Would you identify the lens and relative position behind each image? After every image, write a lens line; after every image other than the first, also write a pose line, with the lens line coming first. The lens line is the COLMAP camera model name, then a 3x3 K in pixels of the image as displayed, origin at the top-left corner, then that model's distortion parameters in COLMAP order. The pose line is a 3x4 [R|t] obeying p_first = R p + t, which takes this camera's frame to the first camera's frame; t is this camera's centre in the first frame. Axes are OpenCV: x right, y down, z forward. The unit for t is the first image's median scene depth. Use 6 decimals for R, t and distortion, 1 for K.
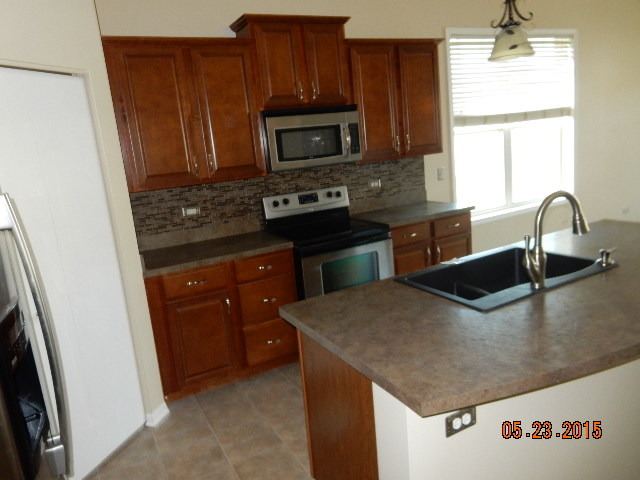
lens RADIAL K [[482.1, 0, 320.5], [0, 482.1, 233.8], [0, 0, 1]] dist [0.021349, -0.012422]
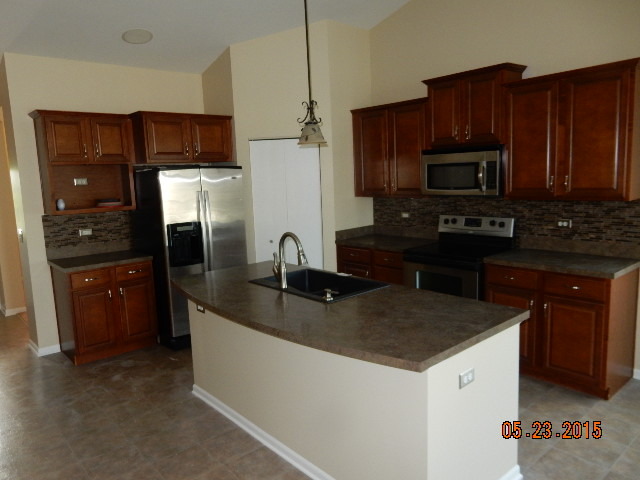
lens RADIAL K [[482.1, 0, 322.0], [0, 482.1, 242.8], [0, 0, 1]] dist [0.021349, -0.012422]
pose [[0.232239, 0.221318, -0.947145, 0.995648], [-0.176937, 0.967134, 0.182604, -0.172840], [0.956430, 0.125178, 0.263766, 0.349784]]
